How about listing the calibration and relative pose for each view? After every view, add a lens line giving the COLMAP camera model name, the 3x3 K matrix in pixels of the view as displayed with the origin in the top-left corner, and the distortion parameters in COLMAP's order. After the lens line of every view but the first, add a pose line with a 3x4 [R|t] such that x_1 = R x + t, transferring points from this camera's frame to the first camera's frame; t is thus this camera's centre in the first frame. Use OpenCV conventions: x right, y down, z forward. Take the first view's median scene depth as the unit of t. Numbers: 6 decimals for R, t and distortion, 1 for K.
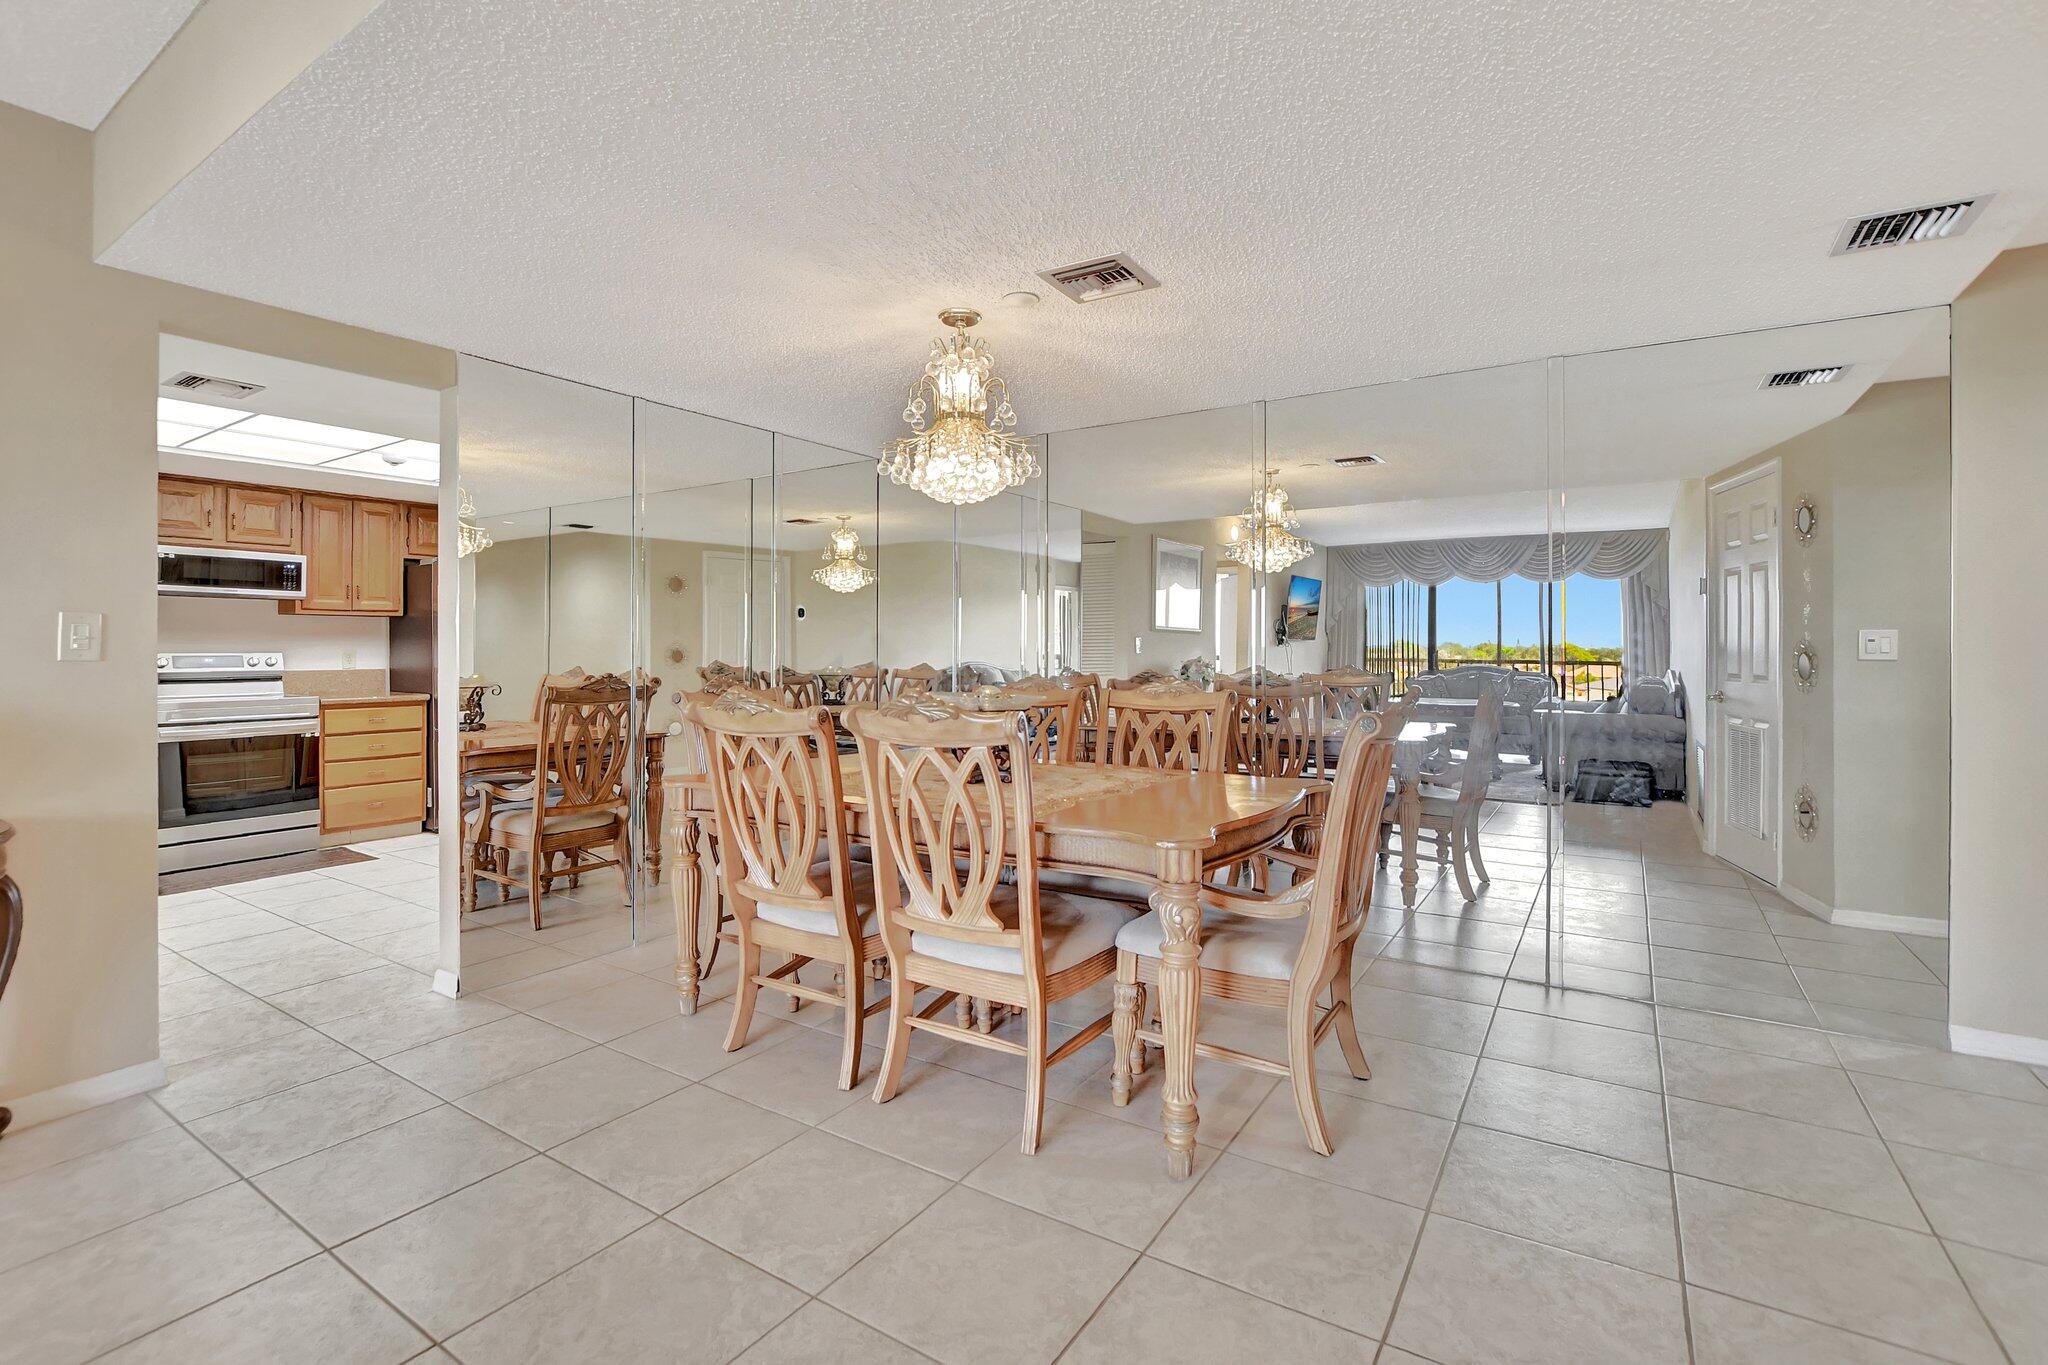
lens RADIAL K [[928.0, 0, 970.6], [0, 928.0, 653.7], [0, 0, 1]] dist [-0.019076, -0.000181]
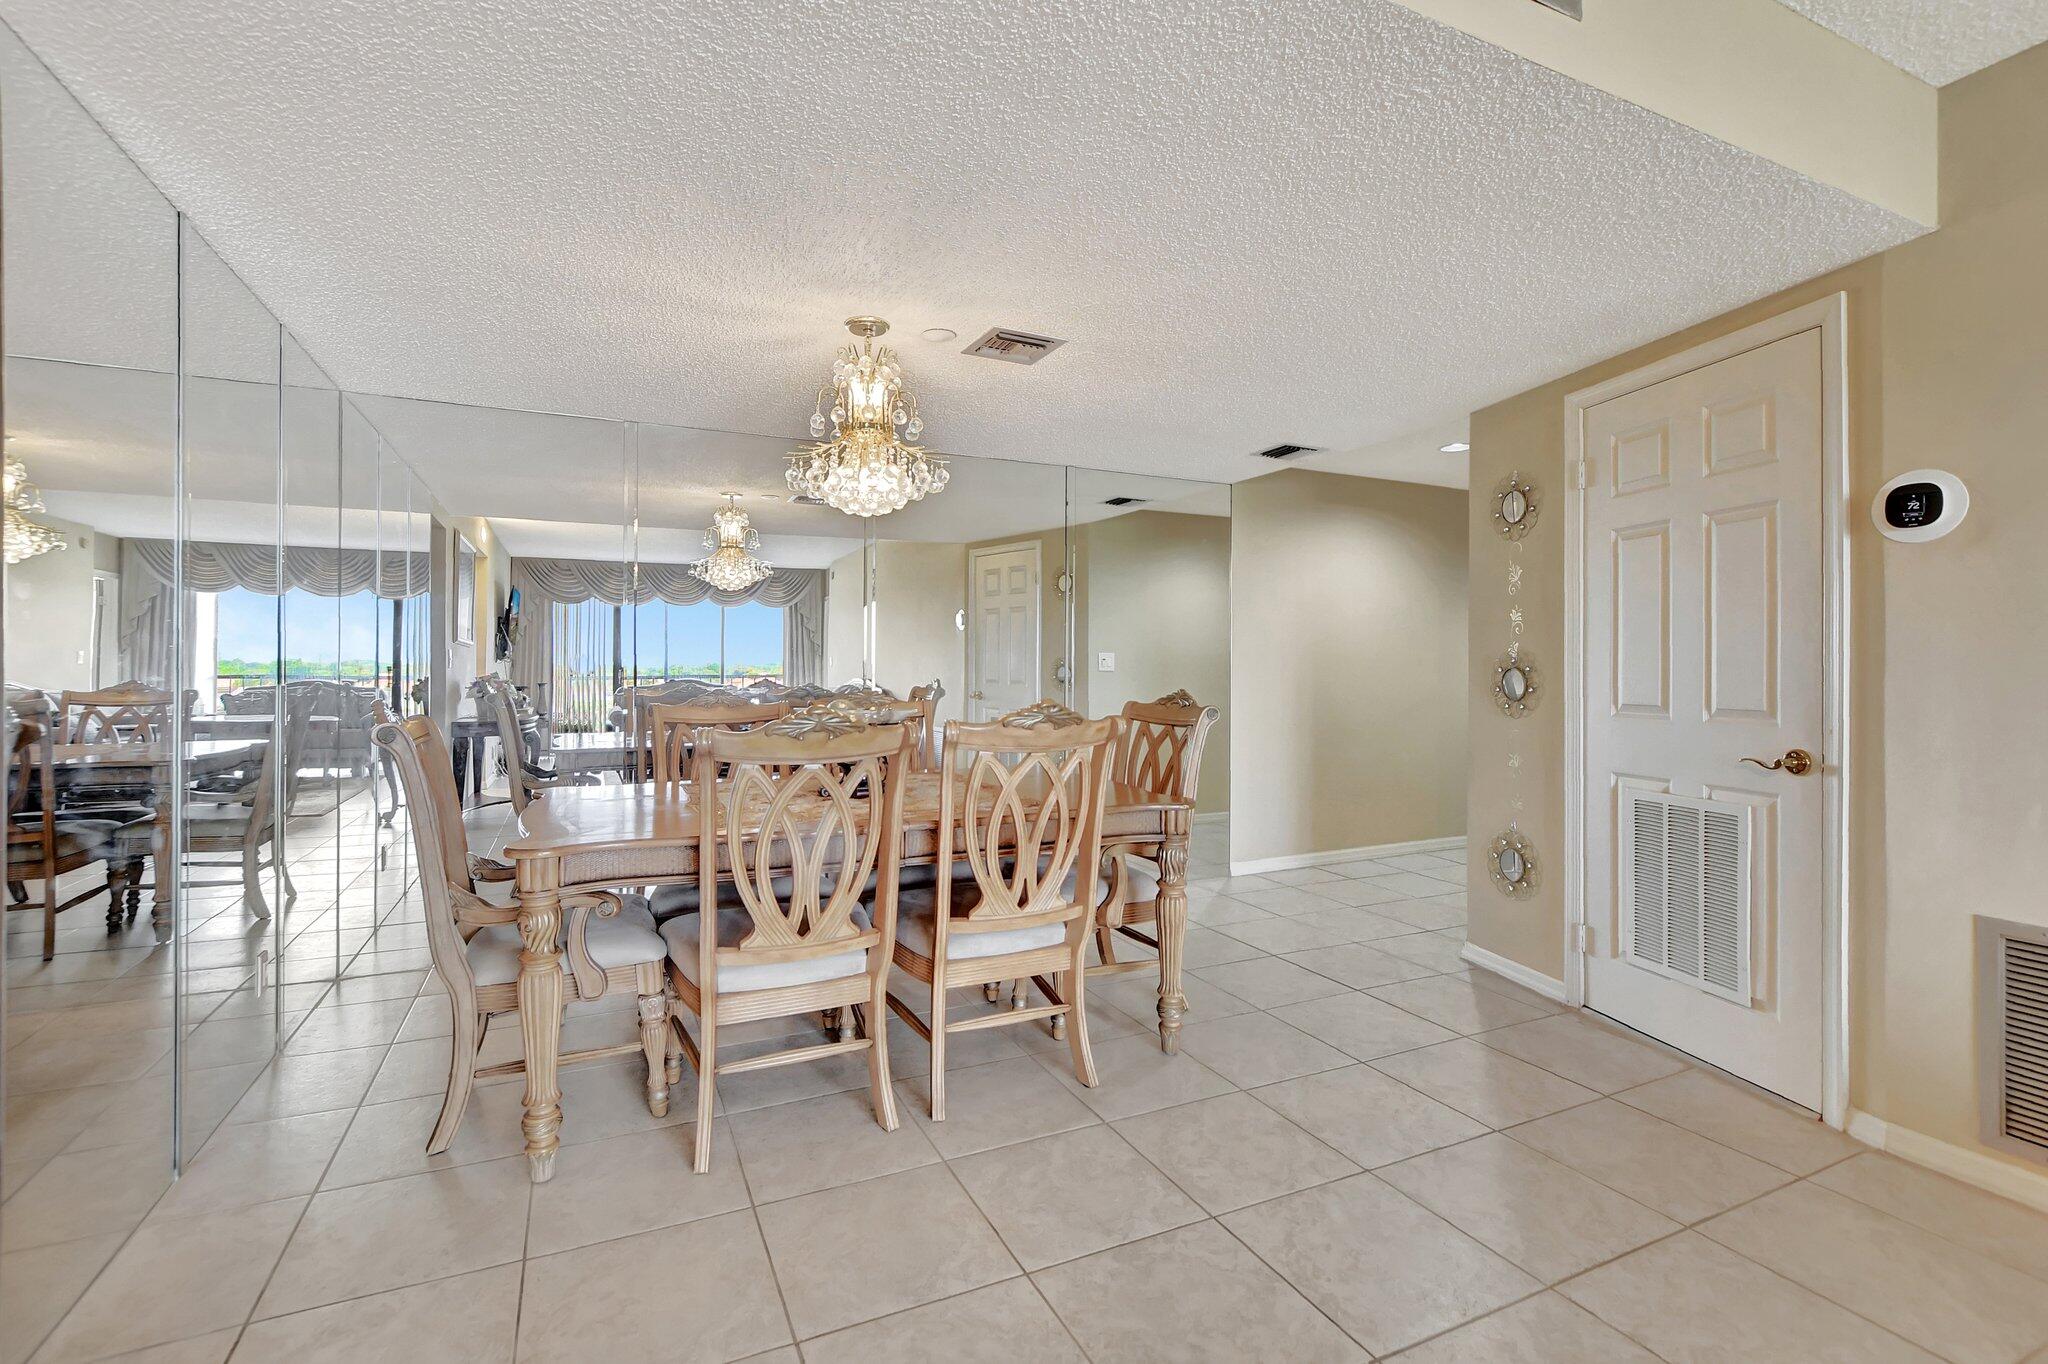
lens RADIAL K [[928.0, 0, 998.9], [0, 928.0, 655.5], [0, 0, 1]] dist [-0.019076, -0.000181]
pose [[0.531080, 0.009394, 0.847270, -0.772754], [0.005347, 0.999881, -0.014438, 0.002900], [-0.847305, 0.012198, 0.530967, 0.355696]]
